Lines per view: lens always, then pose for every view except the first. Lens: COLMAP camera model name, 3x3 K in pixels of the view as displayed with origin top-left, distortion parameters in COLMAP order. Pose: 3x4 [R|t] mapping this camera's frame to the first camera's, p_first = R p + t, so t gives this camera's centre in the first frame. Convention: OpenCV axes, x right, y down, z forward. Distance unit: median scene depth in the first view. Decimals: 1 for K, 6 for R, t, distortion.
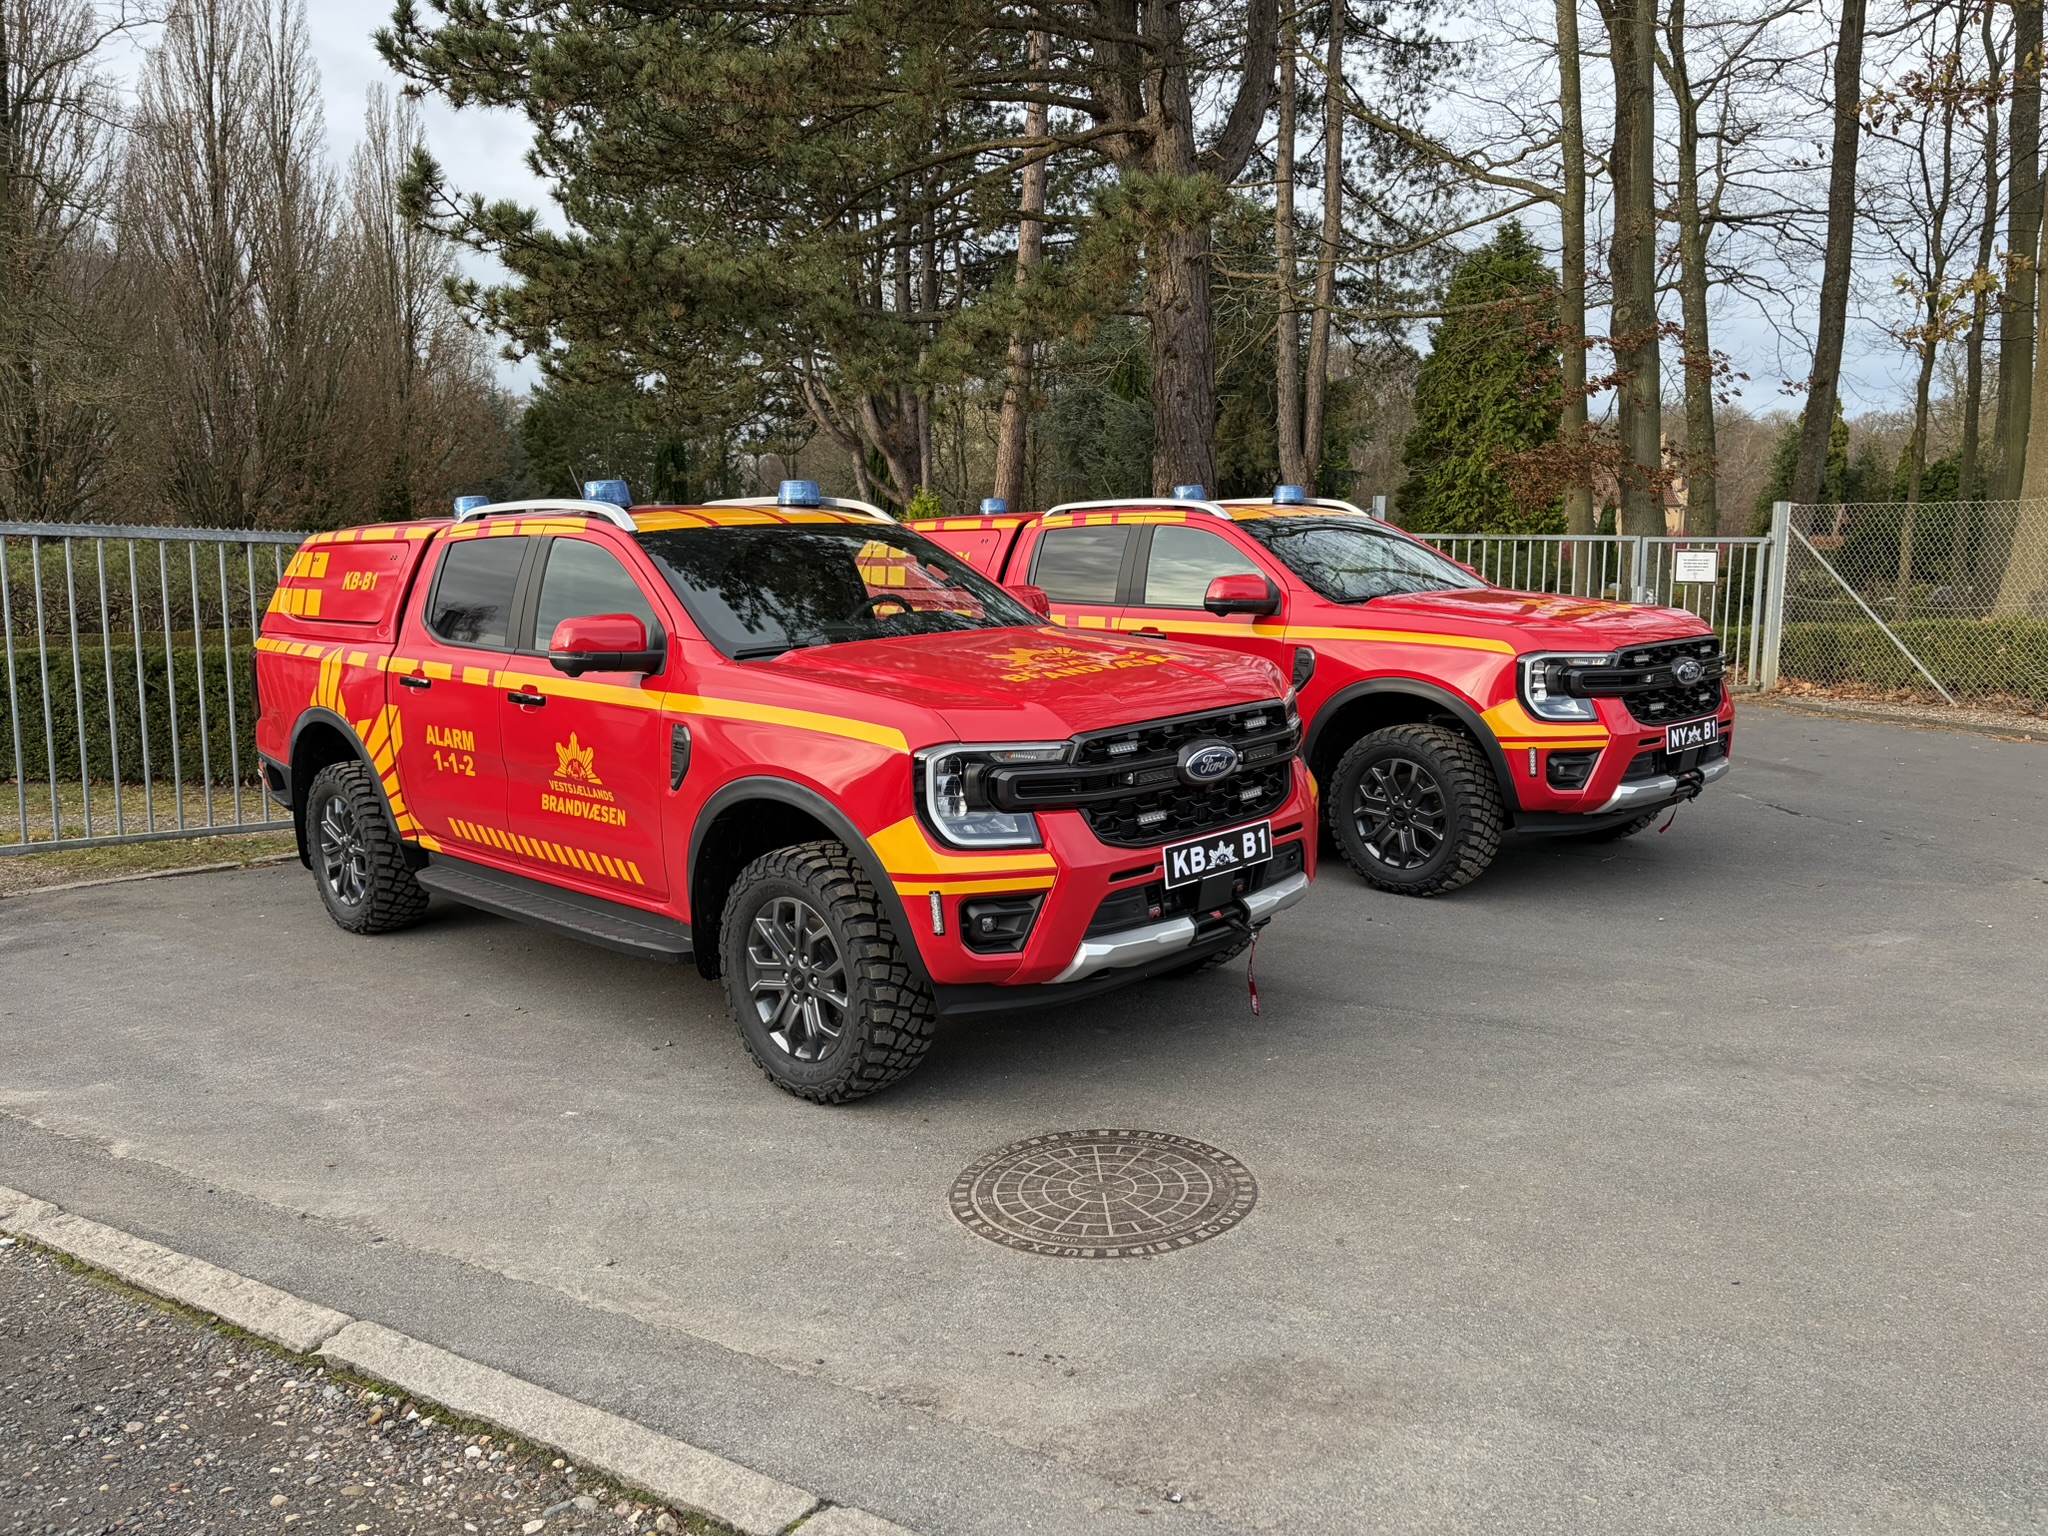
lens RADIAL K [[1546.8, 0, 1073.5], [0, 1546.8, 756.1], [0, 0, 1]] dist [0.046436, -0.043324]
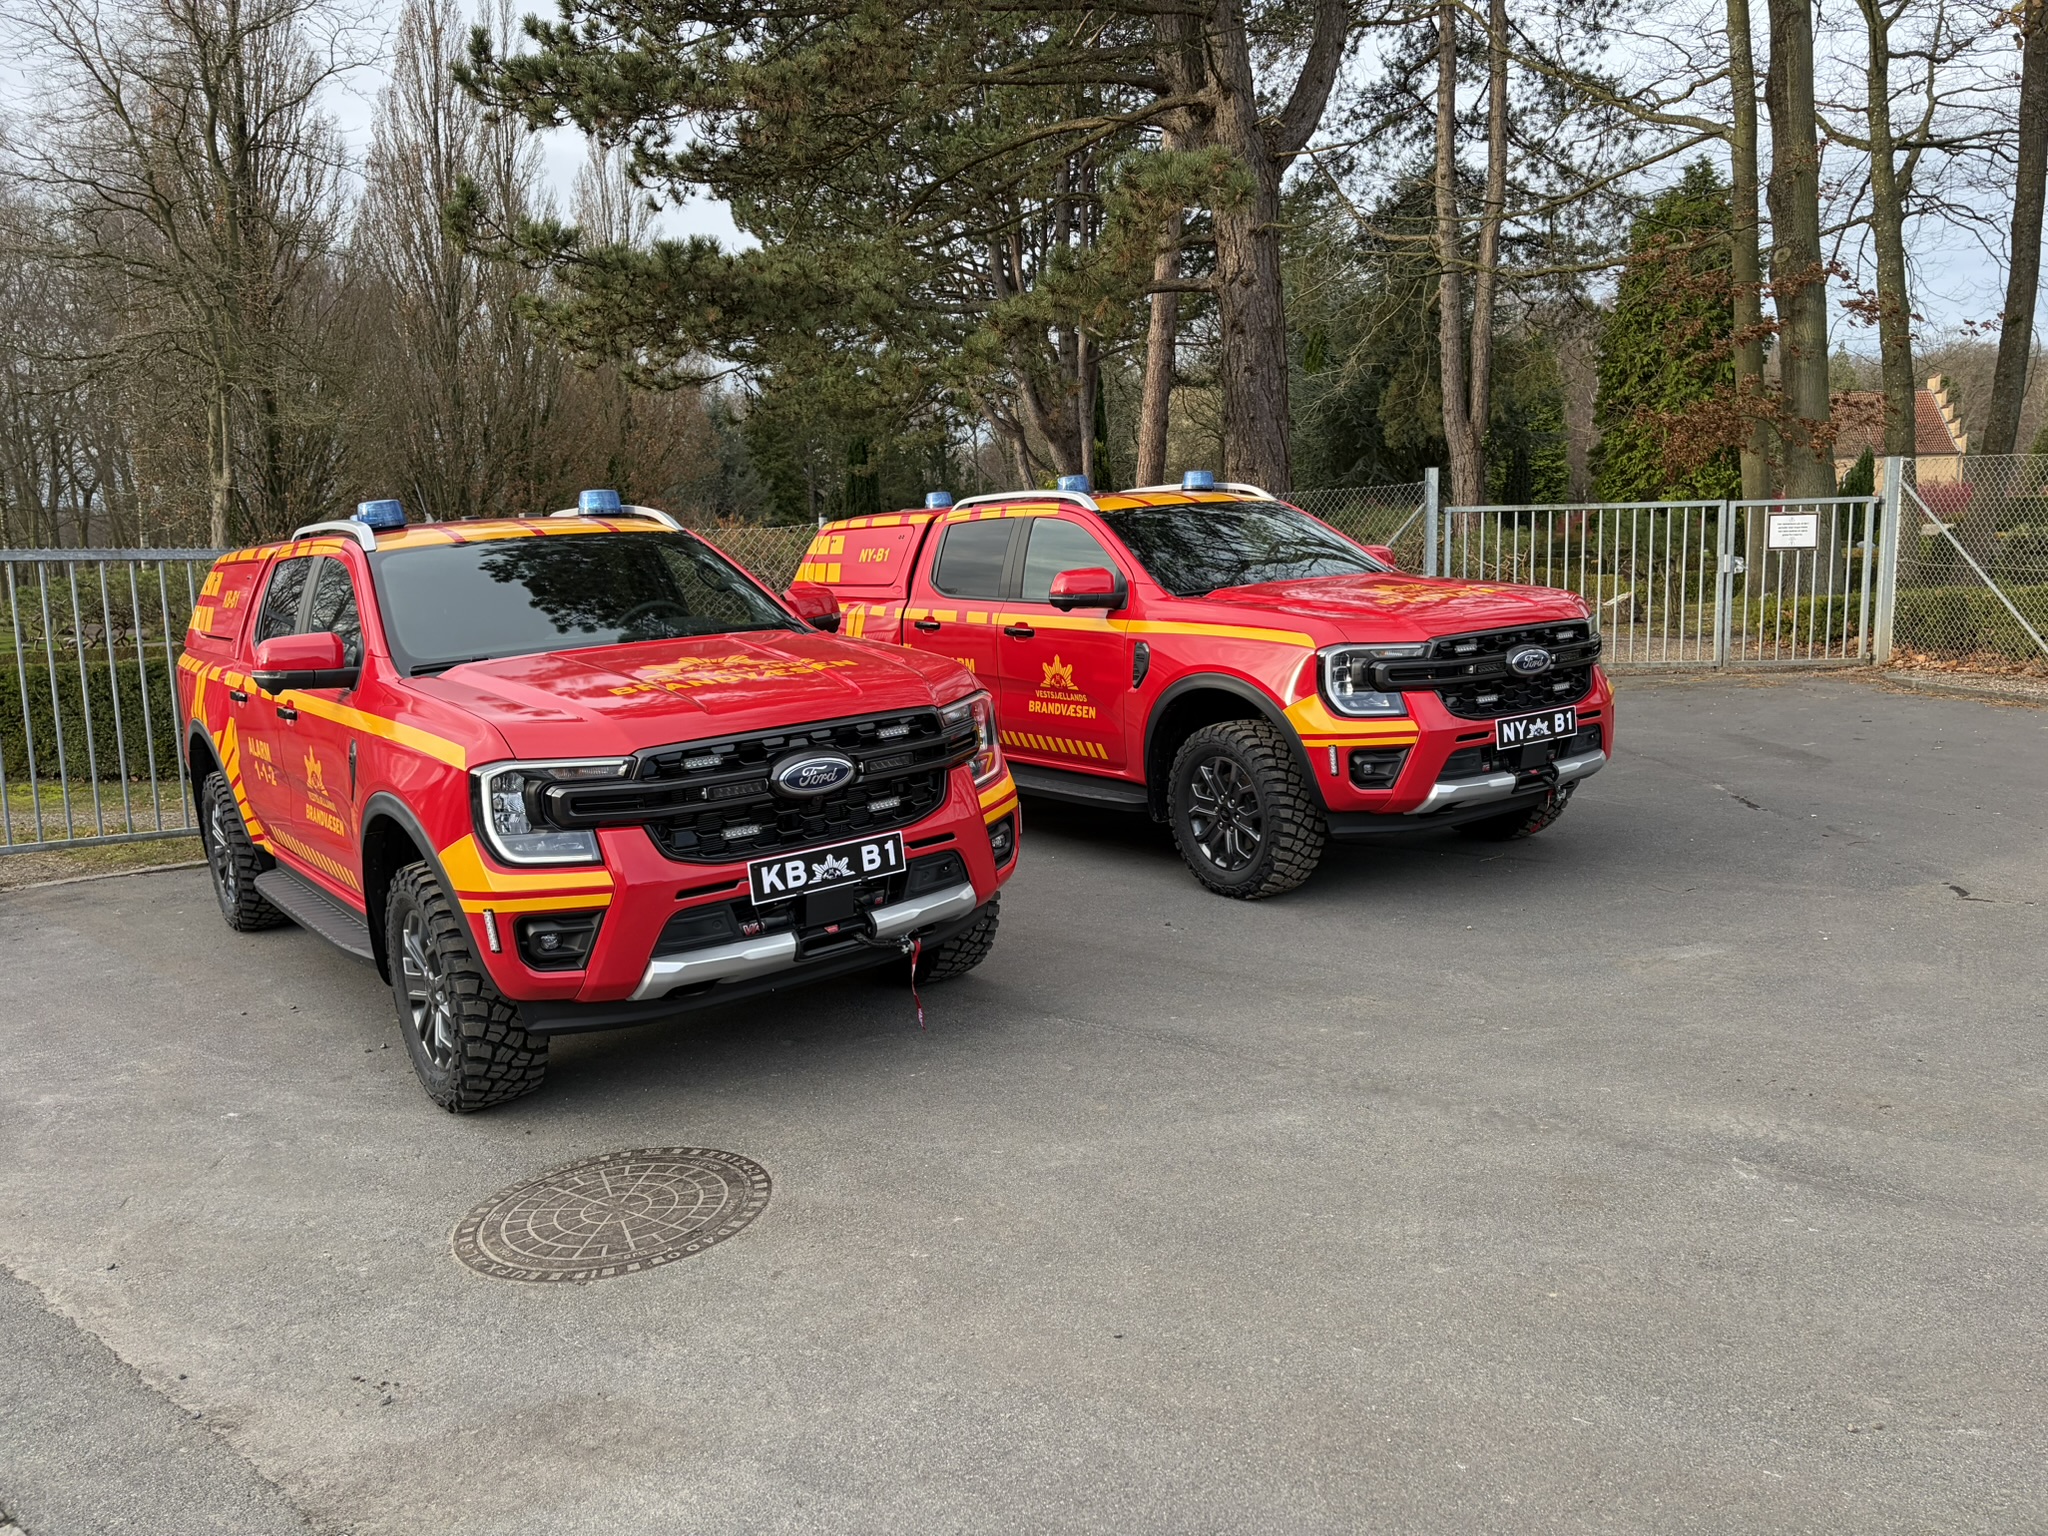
lens RADIAL K [[1546.8, 0, 1030.2], [0, 1546.8, 756.8], [0, 0, 1]] dist [0.046436, -0.043324]
pose [[0.987555, -0.010031, -0.156953, 0.249543], [0.012091, 0.999853, 0.012178, -0.011630], [0.156808, -0.013925, 0.987531, 0.033529]]
